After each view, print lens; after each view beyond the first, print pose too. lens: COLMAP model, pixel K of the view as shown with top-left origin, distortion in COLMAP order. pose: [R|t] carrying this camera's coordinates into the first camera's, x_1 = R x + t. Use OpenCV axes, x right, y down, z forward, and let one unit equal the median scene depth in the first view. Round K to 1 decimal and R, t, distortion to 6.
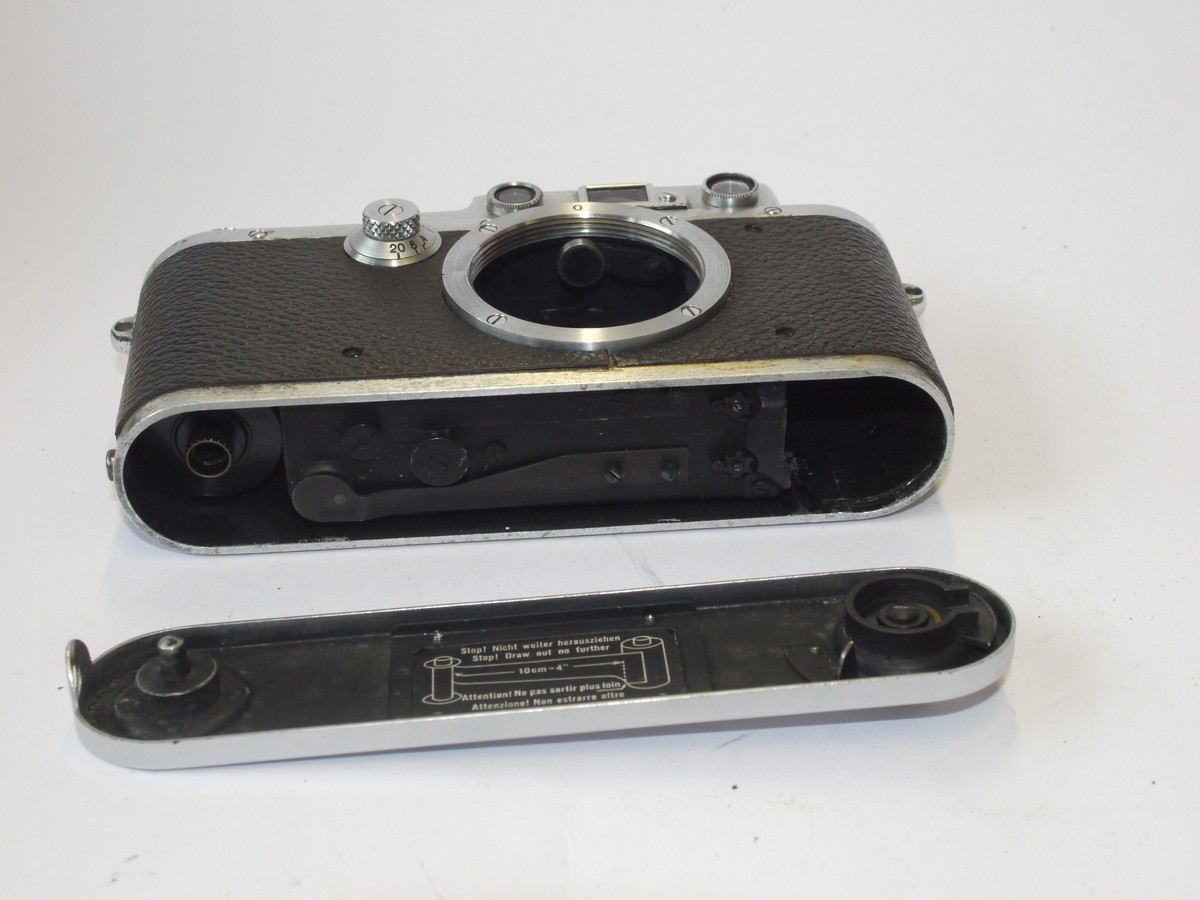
lens RADIAL K [[2083.7, 0, 599.7], [0, 2083.7, 448.4], [0, 0, 1]] dist [0.020858, 0.000000]
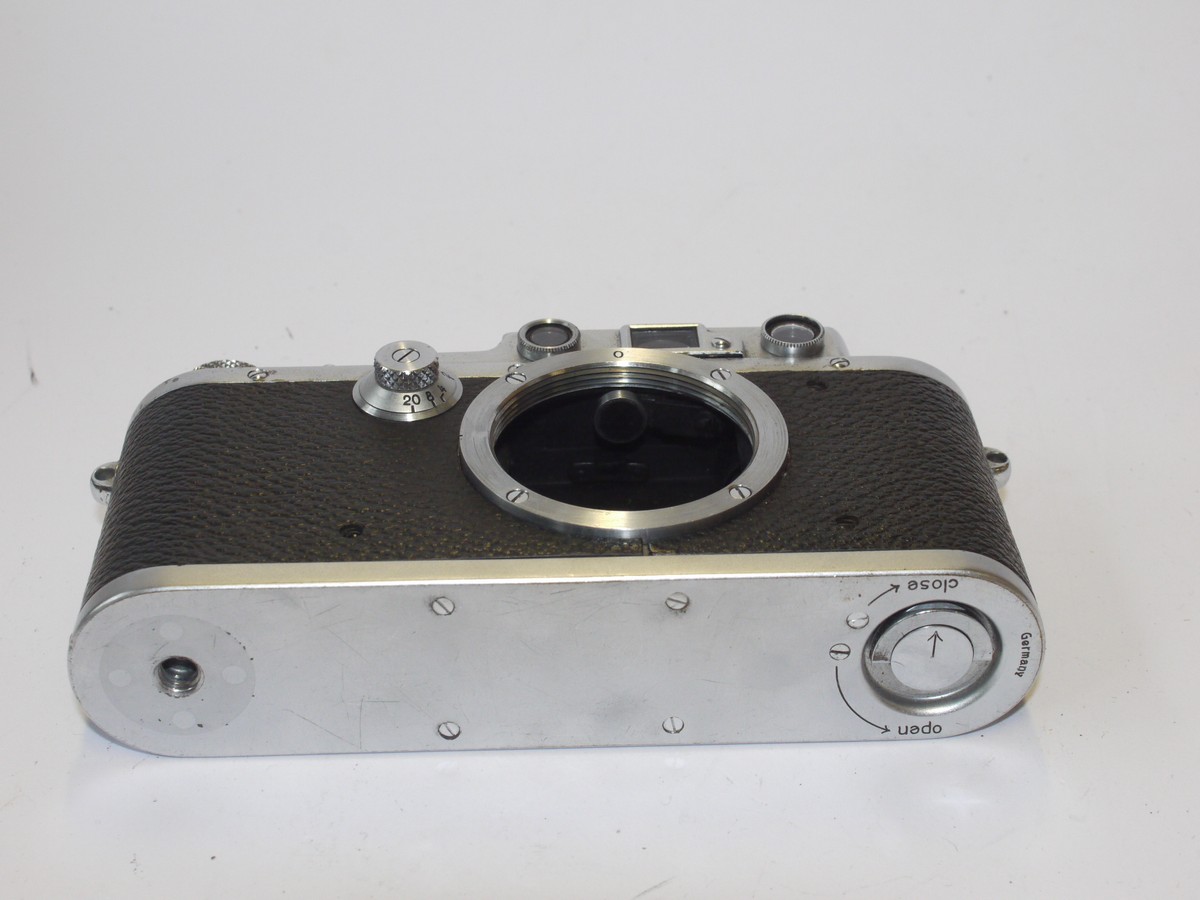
lens RADIAL K [[2083.7, 0, 601.5], [0, 2083.7, 451.6], [0, 0, 1]] dist [0.020858, 0.000000]
pose [[0.998888, 0.032367, -0.034282, 0.014127], [-0.032249, 0.999472, 0.004000, -0.078884], [0.034393, -0.002890, 0.999404, 0.117138]]
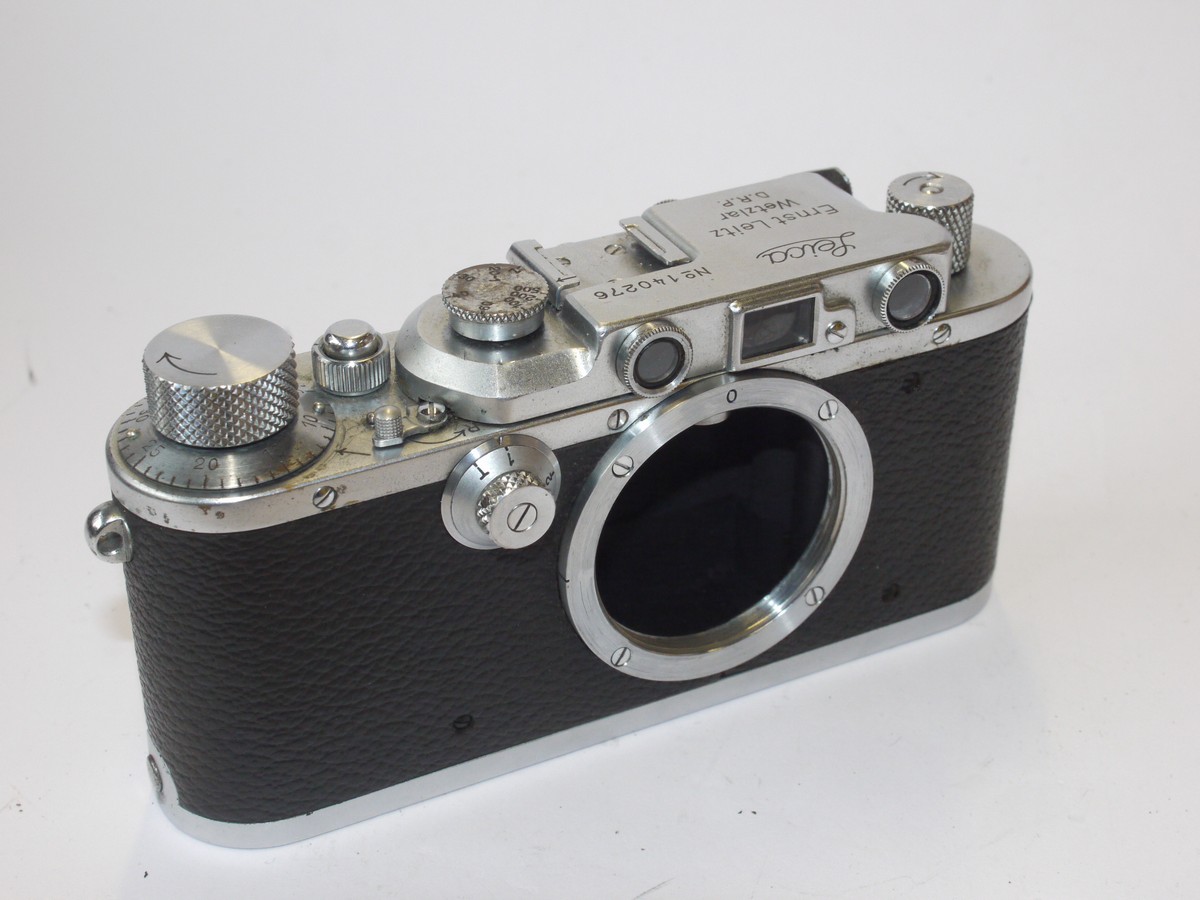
lens RADIAL K [[2083.7, 0, 594.1], [0, 2083.7, 453.3], [0, 0, 1]] dist [0.020858, 0.000000]
pose [[0.888568, -0.171480, 0.425490, -0.382837], [-0.419639, 0.070888, 0.904919, -0.783771], [-0.185337, -0.982634, -0.008970, 1.014349]]
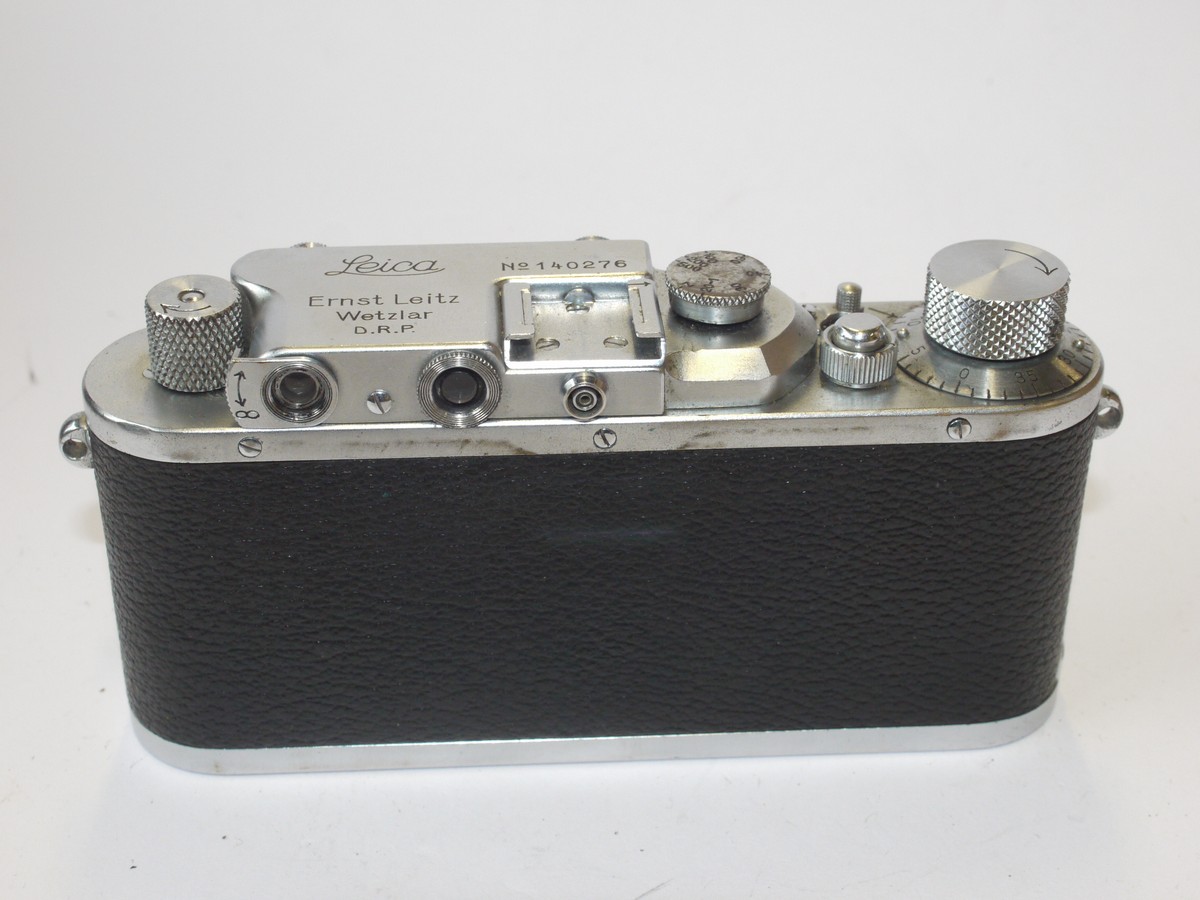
lens RADIAL K [[2083.7, 0, 596.2], [0, 2083.7, 450.1], [0, 0, 1]] dist [0.020858, 0.000000]
pose [[-0.994485, 0.104551, -0.008279, -0.029506], [0.098479, 0.903737, -0.416606, 0.271157], [-0.036075, -0.415124, -0.909049, 1.734532]]
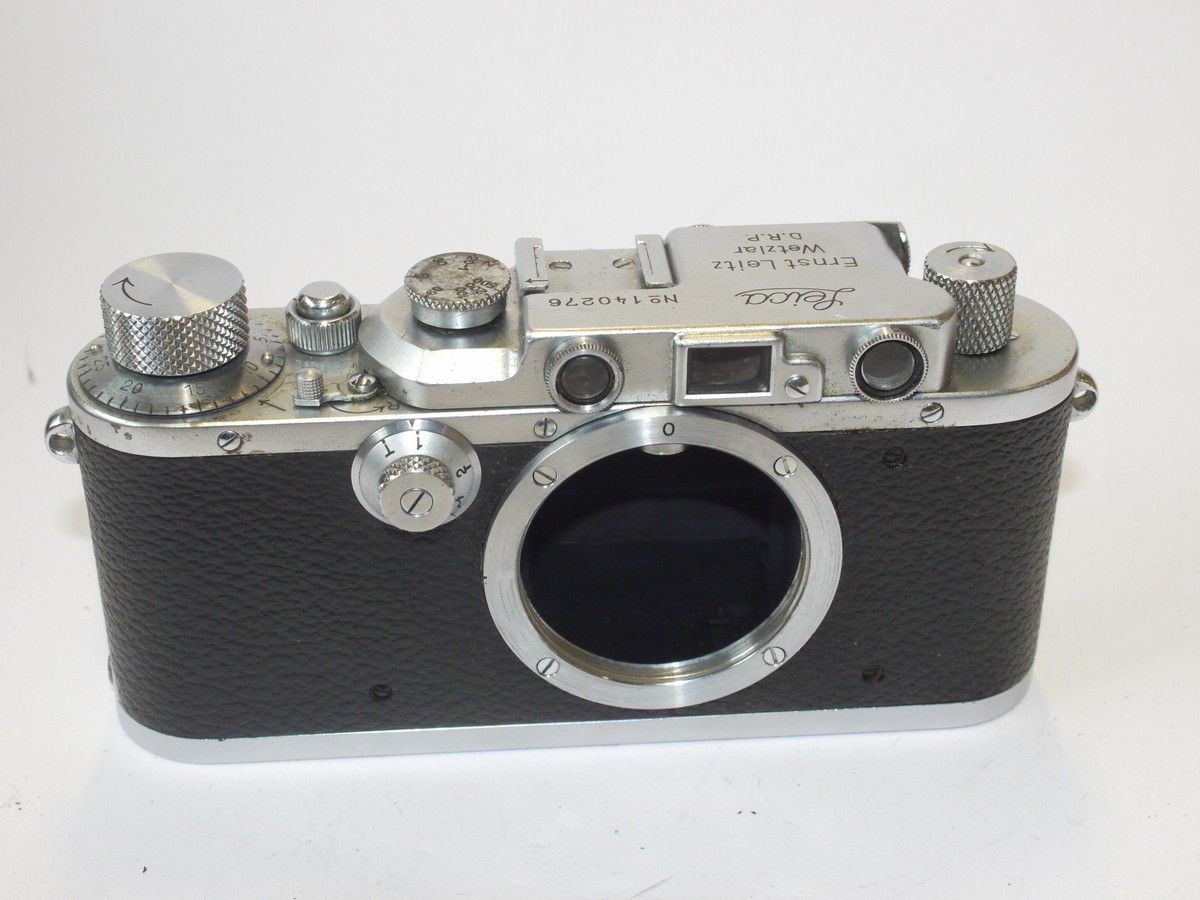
lens RADIAL K [[2083.7, 0, 596.1], [0, 2083.7, 447.0], [0, 0, 1]] dist [0.020858, 0.000000]
pose [[0.993197, 0.029321, 0.112698, -0.119805], [-0.113190, 0.015718, 0.993449, -0.851390], [0.027357, -0.999446, 0.018930, 0.997701]]
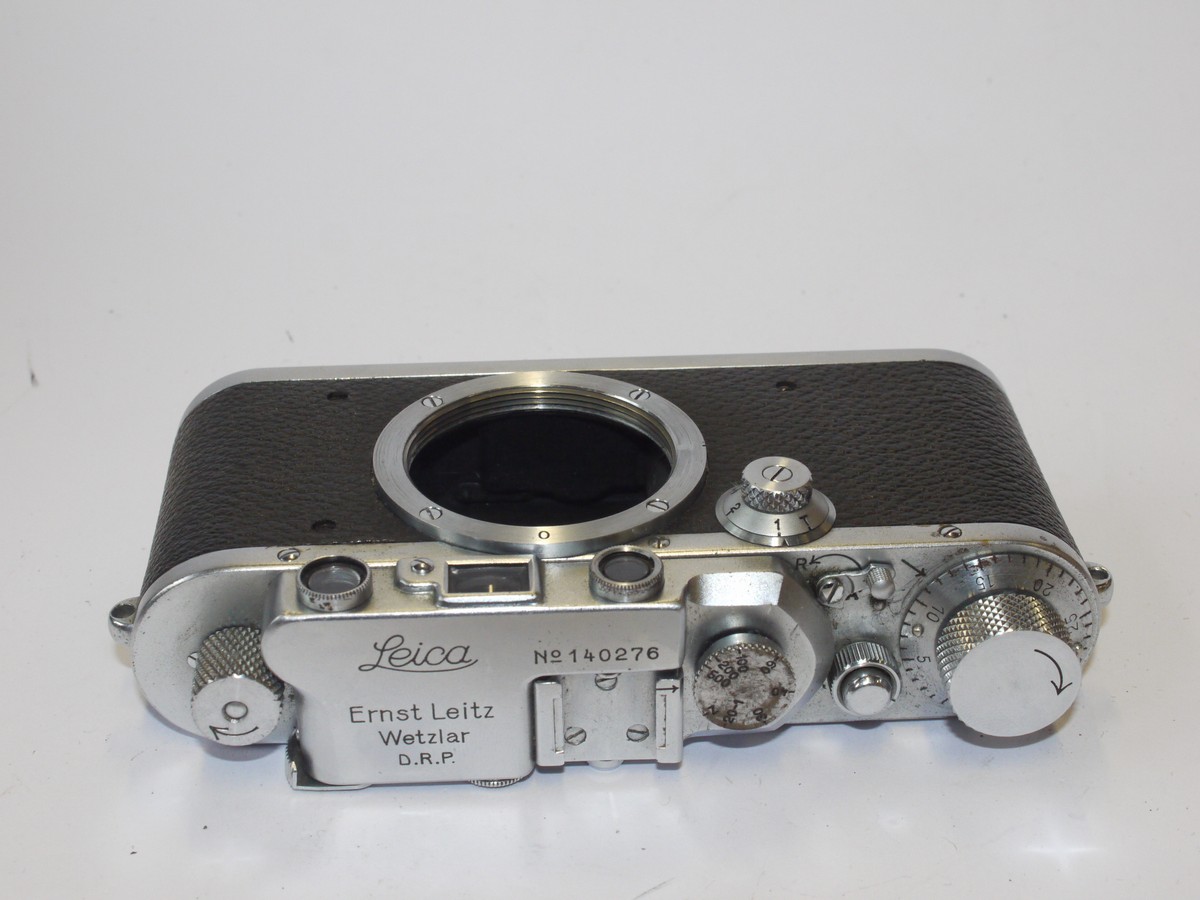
lens RADIAL K [[2083.7, 0, 591.7], [0, 2083.7, 445.5], [0, 0, 1]] dist [0.020858, 0.000000]
pose [[-0.999585, -0.006610, 0.028046, -0.050492], [0.022443, 0.431861, 0.901661, -0.839927], [-0.018072, 0.901916, -0.431533, 1.326849]]
